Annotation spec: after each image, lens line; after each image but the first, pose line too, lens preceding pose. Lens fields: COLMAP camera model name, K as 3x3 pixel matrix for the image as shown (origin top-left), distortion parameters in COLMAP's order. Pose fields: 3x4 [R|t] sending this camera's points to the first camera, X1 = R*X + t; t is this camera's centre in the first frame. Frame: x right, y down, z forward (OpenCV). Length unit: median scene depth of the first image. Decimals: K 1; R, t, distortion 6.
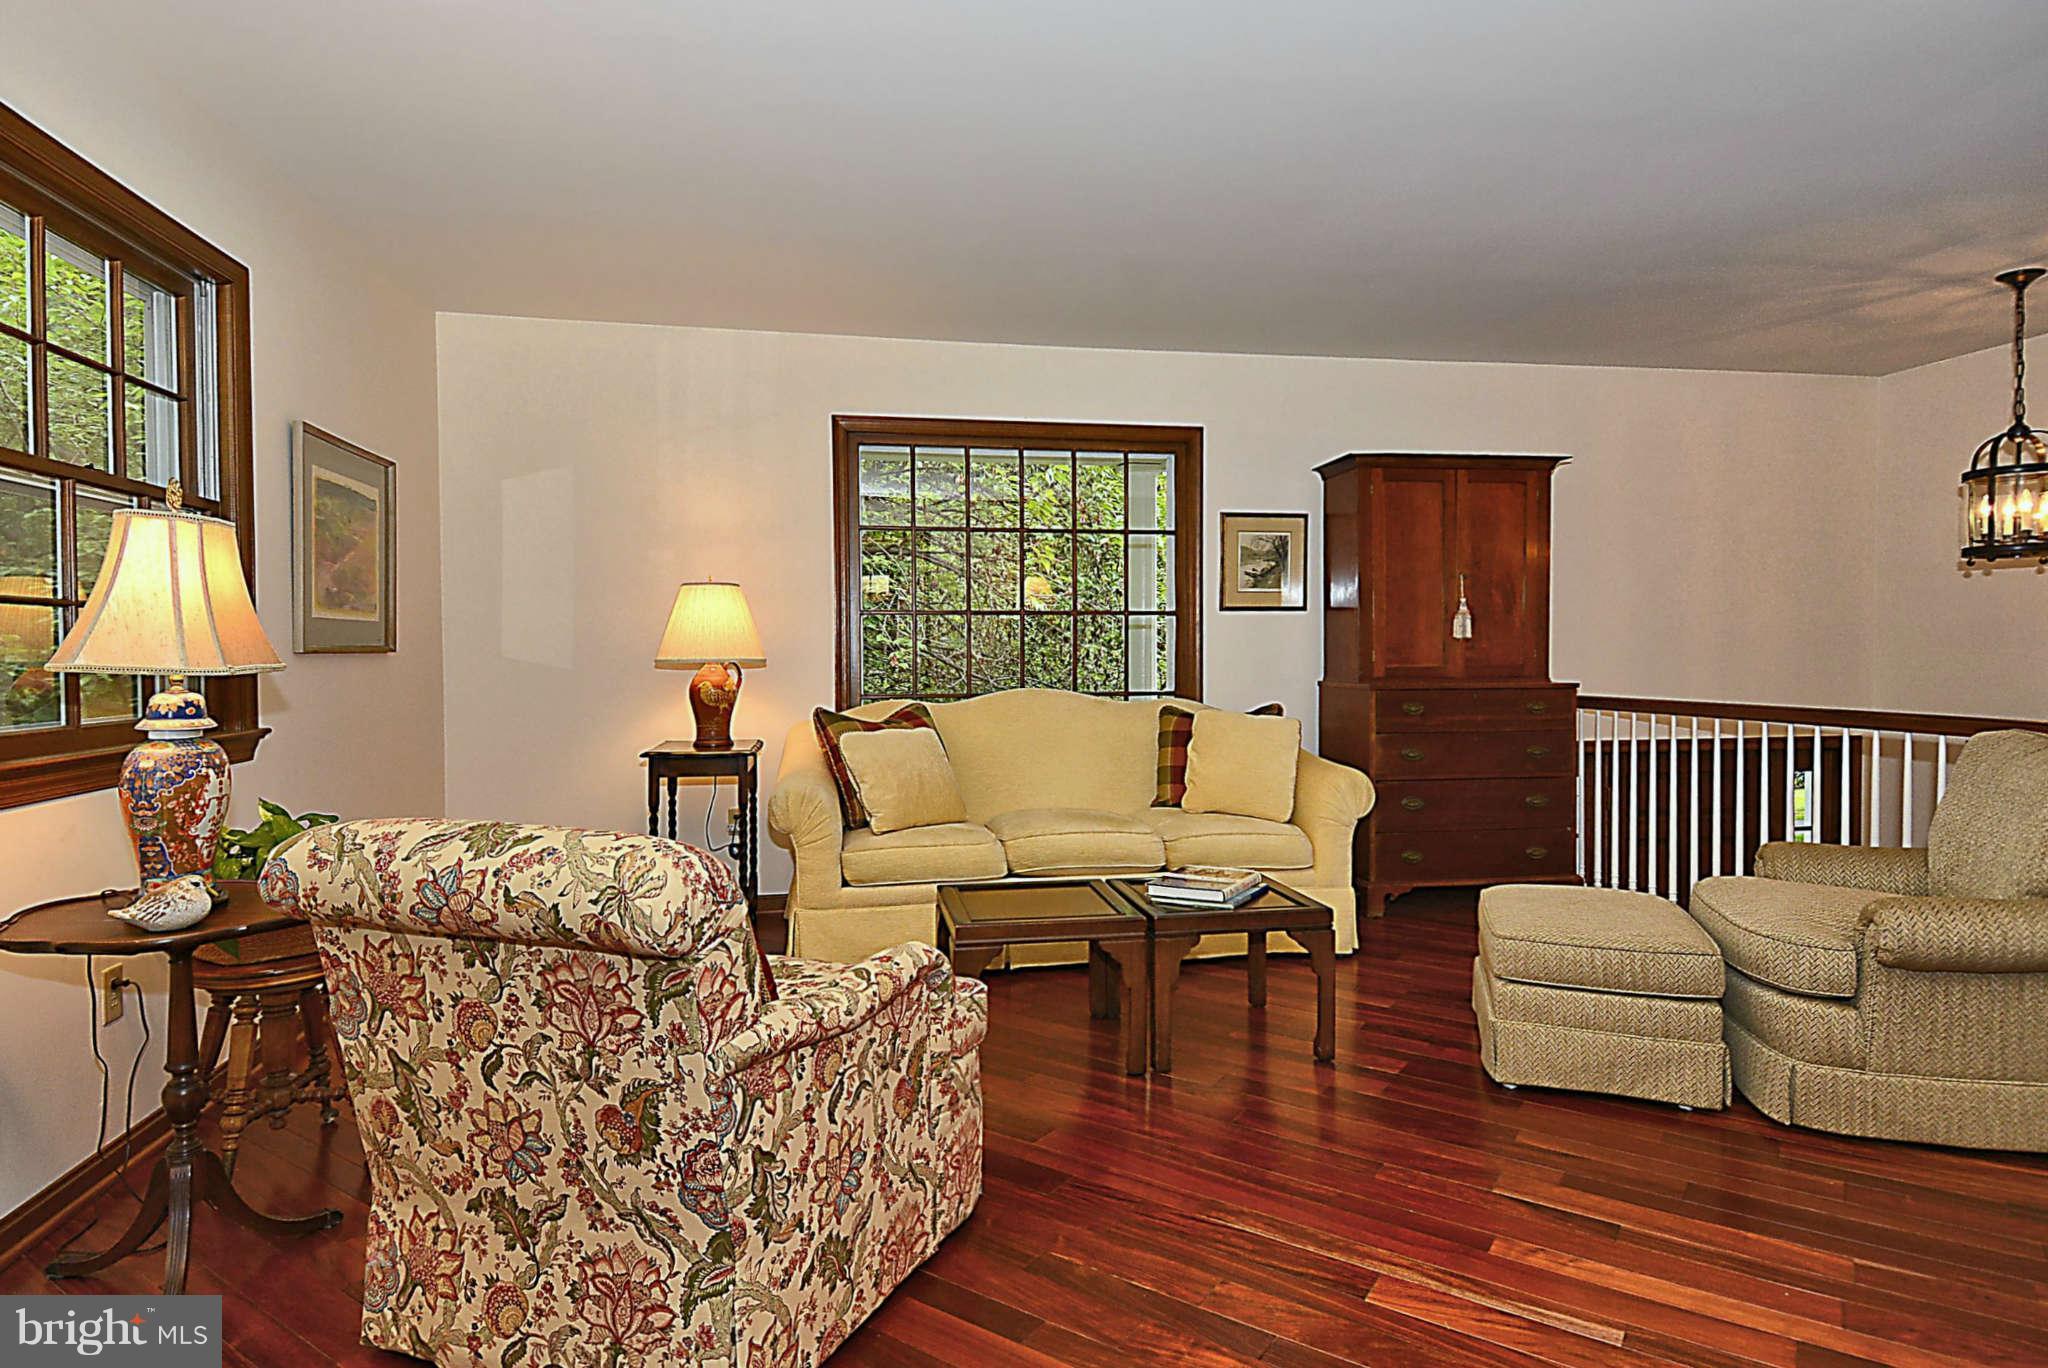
lens RADIAL K [[1114.1, 0, 1013.7], [0, 1114.1, 661.8], [0, 0, 1]] dist [0.065006, -0.051978]
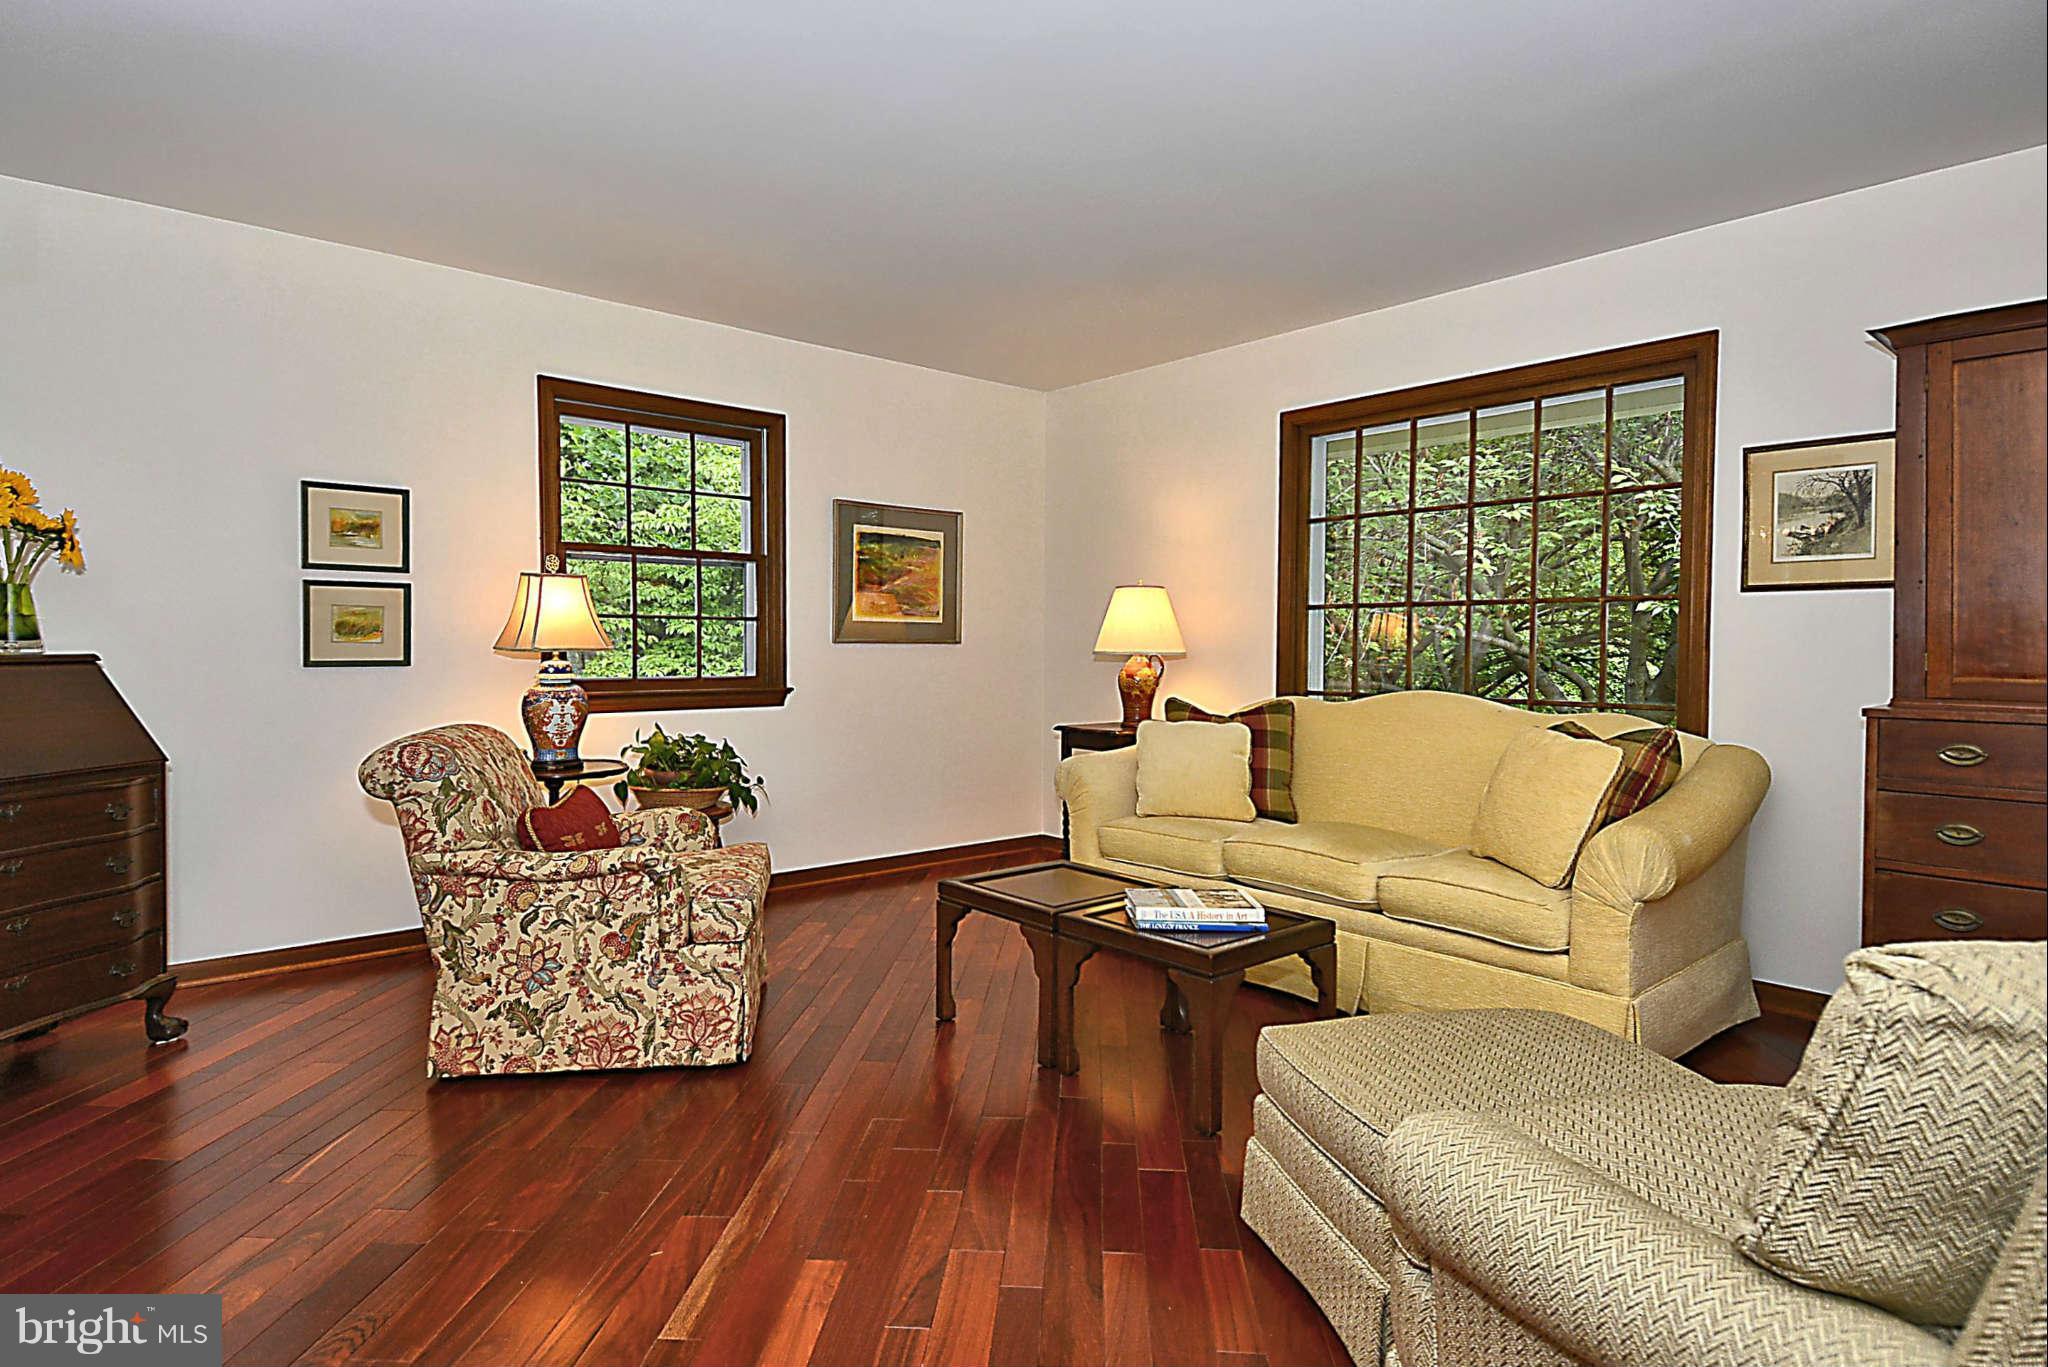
lens RADIAL K [[1101.2, 0, 1036.5], [0, 1101.2, 671.0], [0, 0, 1]] dist [0.067323, -0.041103]
pose [[0.522187, 0.026779, -0.852411, 0.941673], [-0.017389, 0.999633, 0.020752, -0.007278], [0.852654, 0.003986, 0.522461, 0.470386]]
